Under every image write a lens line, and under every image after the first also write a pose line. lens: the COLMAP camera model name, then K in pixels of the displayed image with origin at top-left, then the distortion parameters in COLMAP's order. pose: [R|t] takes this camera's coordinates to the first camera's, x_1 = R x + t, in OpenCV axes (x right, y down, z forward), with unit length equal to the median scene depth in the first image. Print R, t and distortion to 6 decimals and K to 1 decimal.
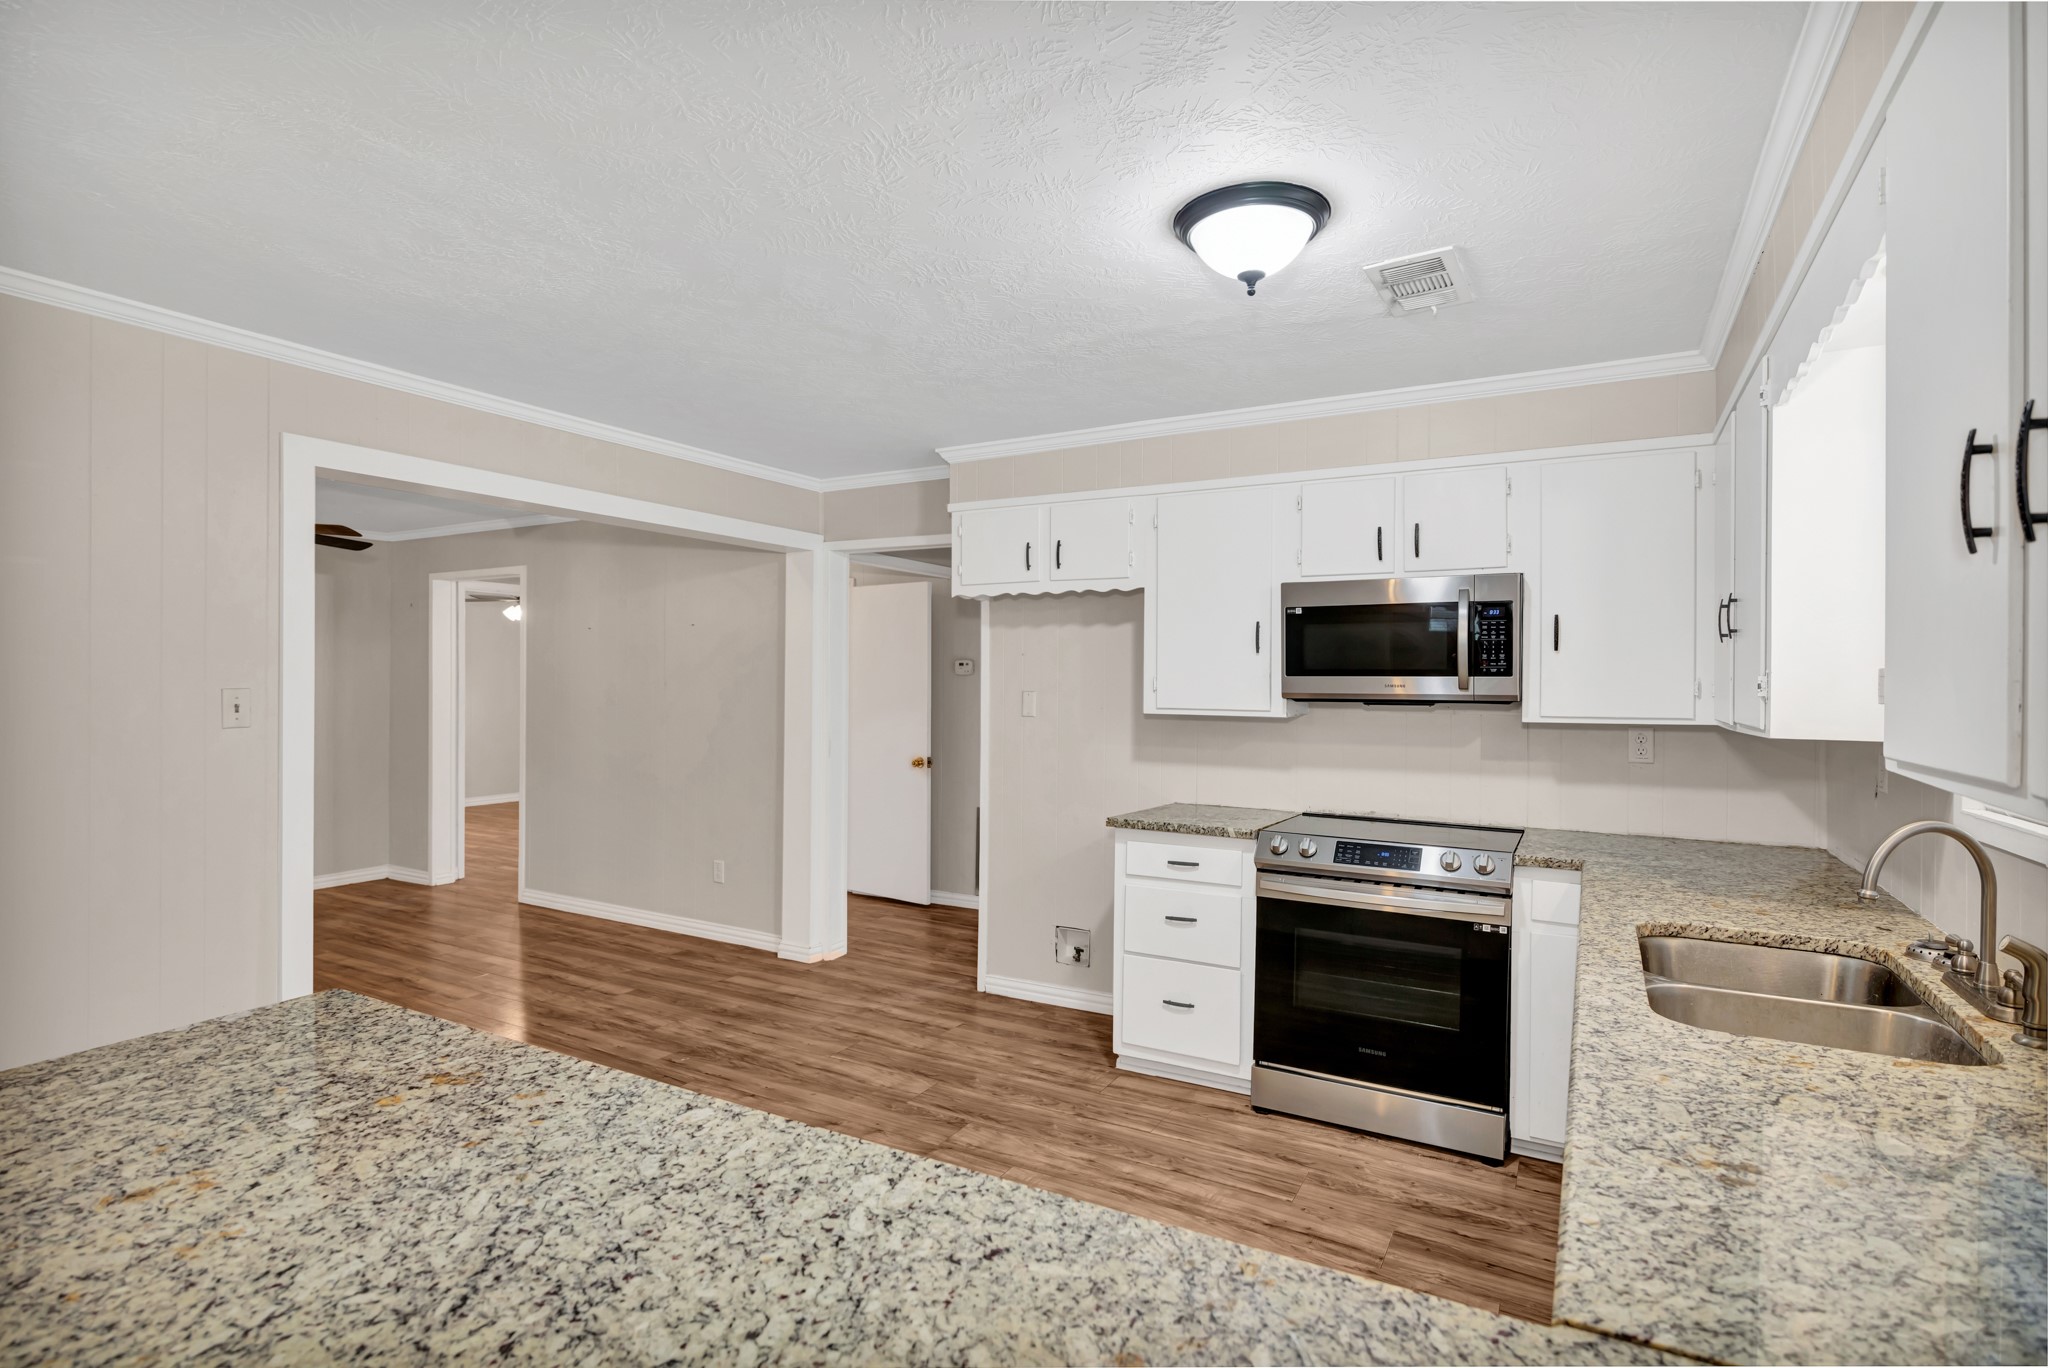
lens RADIAL K [[1019.8, 0, 1013.0], [0, 1019.8, 681.4], [0, 0, 1]] dist [-0.014393, -0.000775]
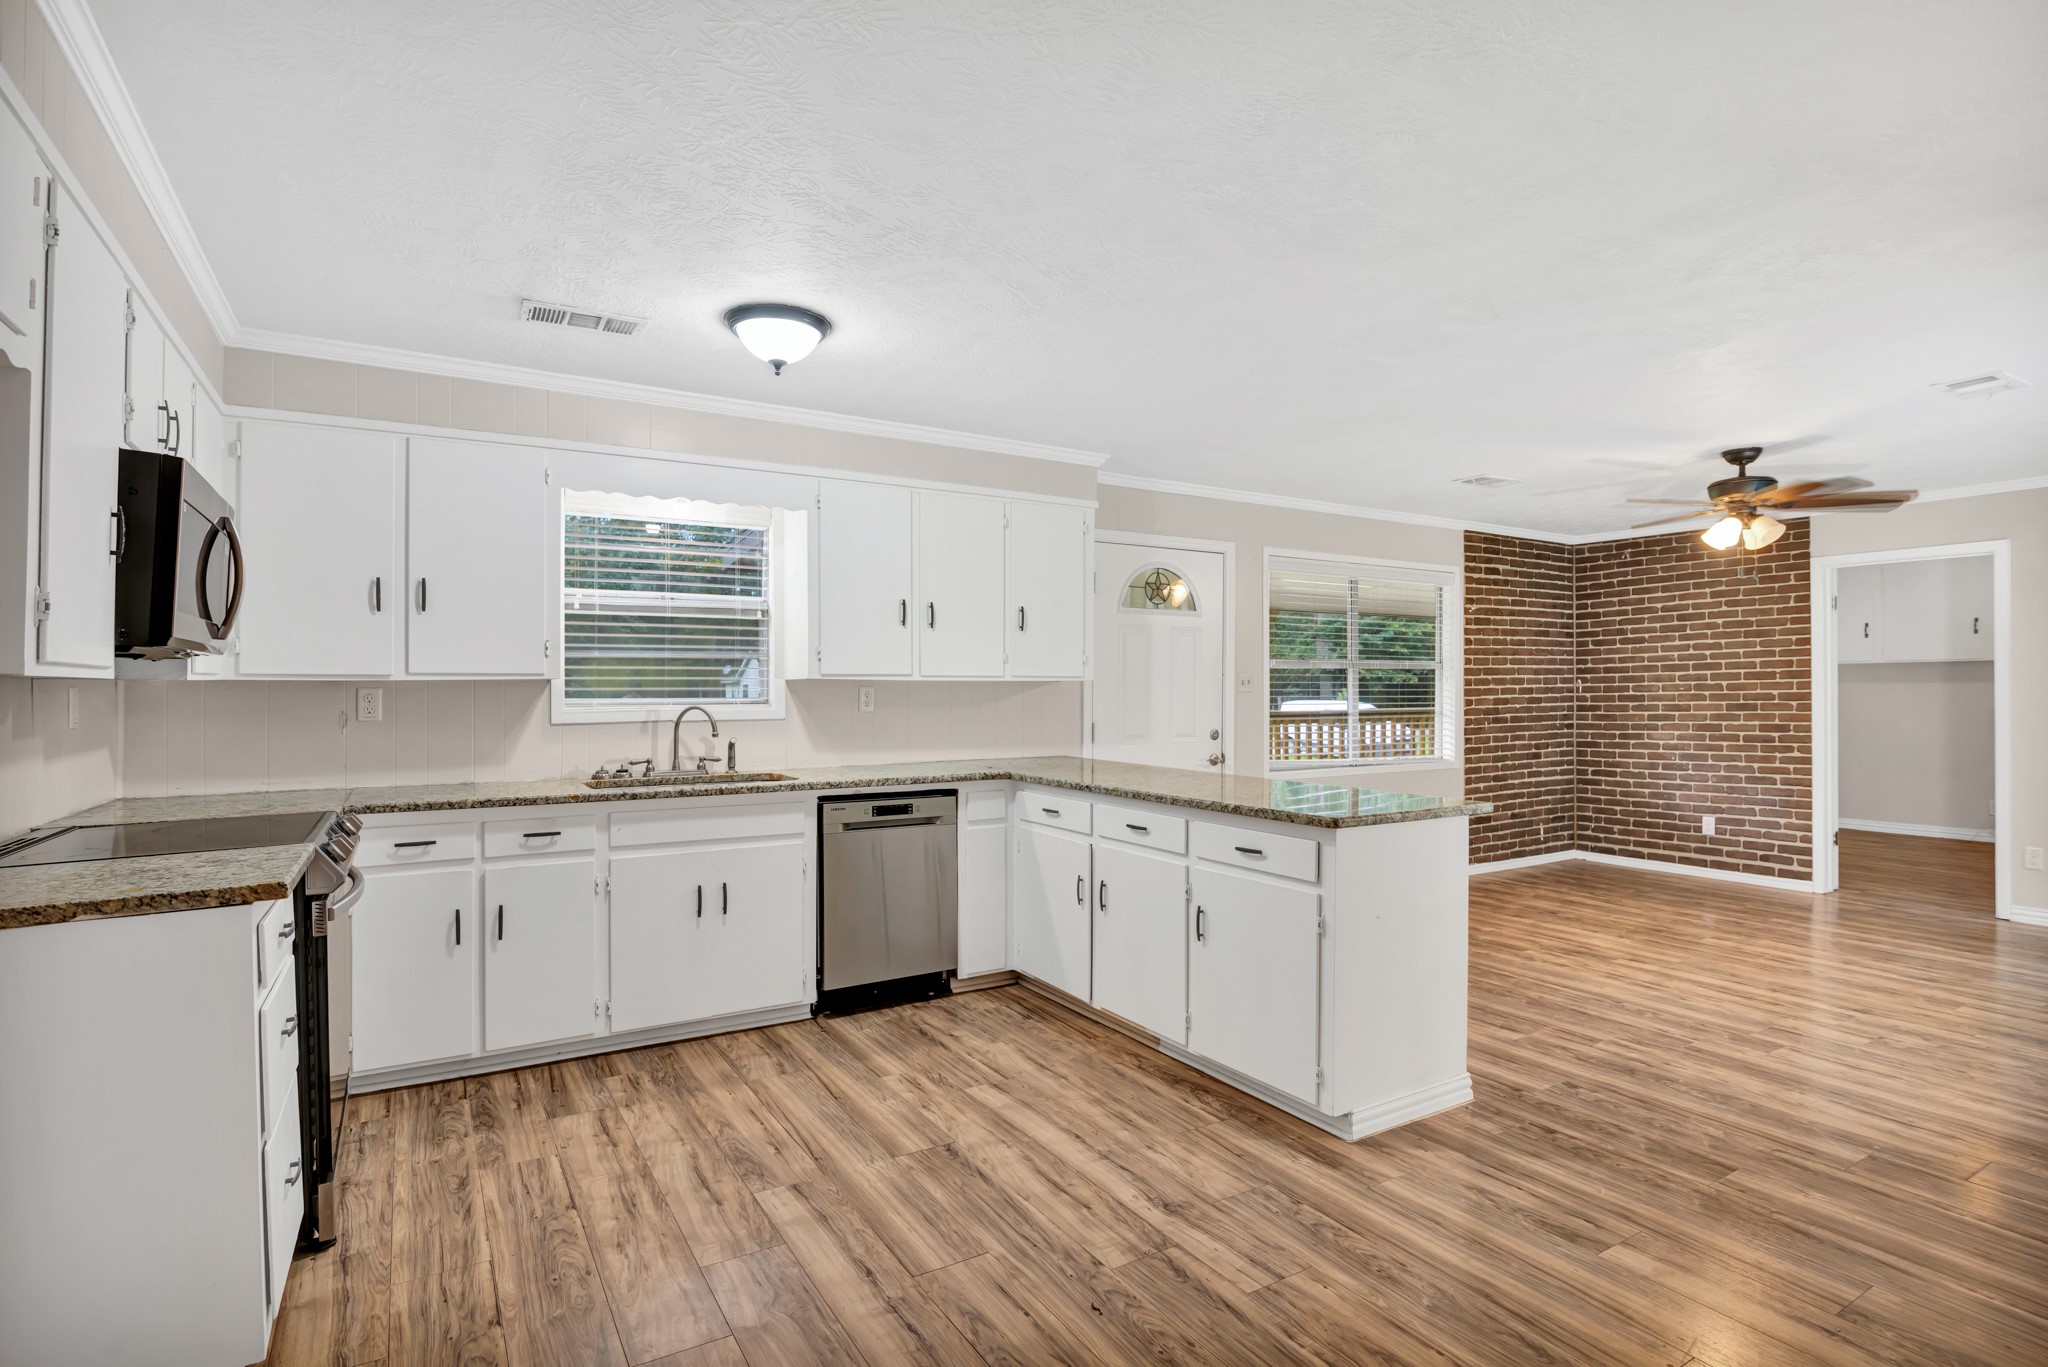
lens RADIAL K [[1019.8, 0, 1028.2], [0, 1019.8, 698.1], [0, 0, 1]] dist [-0.014393, -0.000775]
pose [[-0.880233, -0.009878, 0.474439, -0.458931], [-0.001752, 0.999844, 0.017567, 0.034685], [-0.474539, 0.014632, -0.880113, 1.258583]]
